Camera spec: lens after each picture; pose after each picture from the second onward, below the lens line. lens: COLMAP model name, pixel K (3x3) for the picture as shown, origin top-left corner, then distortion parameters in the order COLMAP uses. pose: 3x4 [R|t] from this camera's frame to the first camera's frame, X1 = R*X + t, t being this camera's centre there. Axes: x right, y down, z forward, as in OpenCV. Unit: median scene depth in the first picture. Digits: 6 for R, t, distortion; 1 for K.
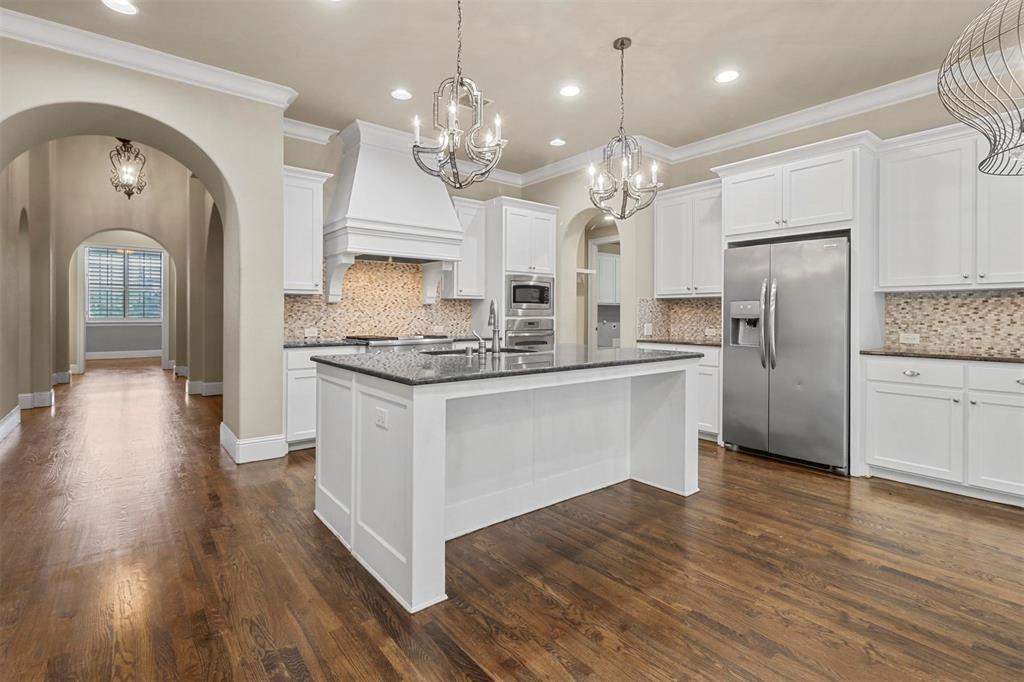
lens RADIAL K [[478.7, 0, 506.9], [0, 478.7, 314.3], [0, 0, 1]] dist [0.003353, 0.000107]
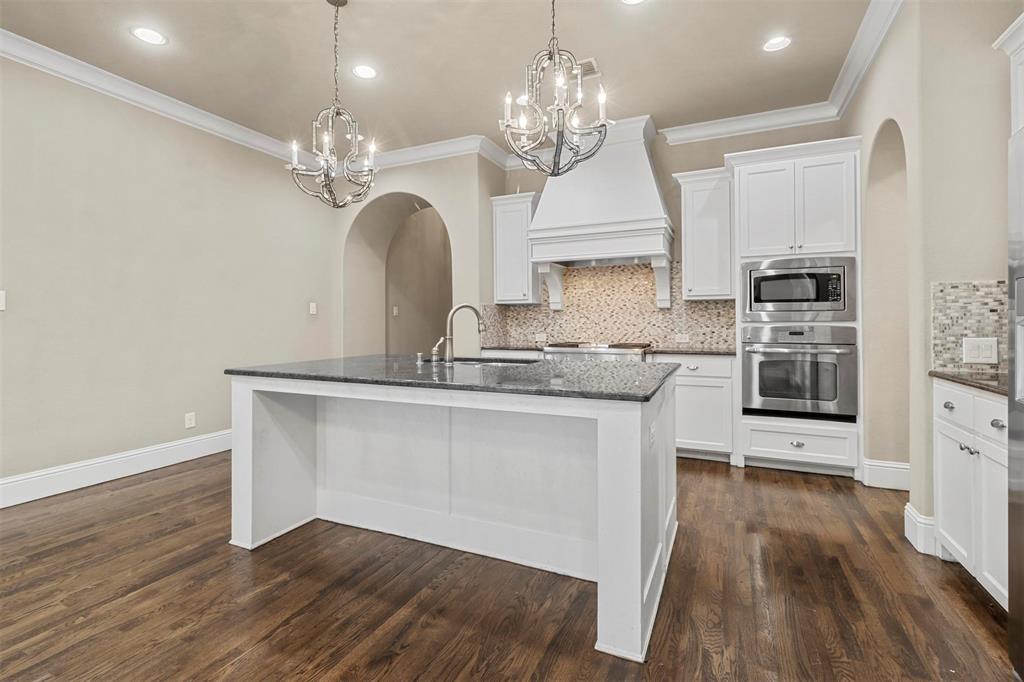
lens RADIAL K [[478.7, 0, 506.9], [0, 478.7, 314.3], [0, 0, 1]] dist [0.003353, 0.000107]
pose [[0.442307, -0.018494, -0.896673, 0.574081], [0.005731, 0.999825, -0.017795, 0.003589], [0.896846, 0.002732, 0.442335, 0.460878]]
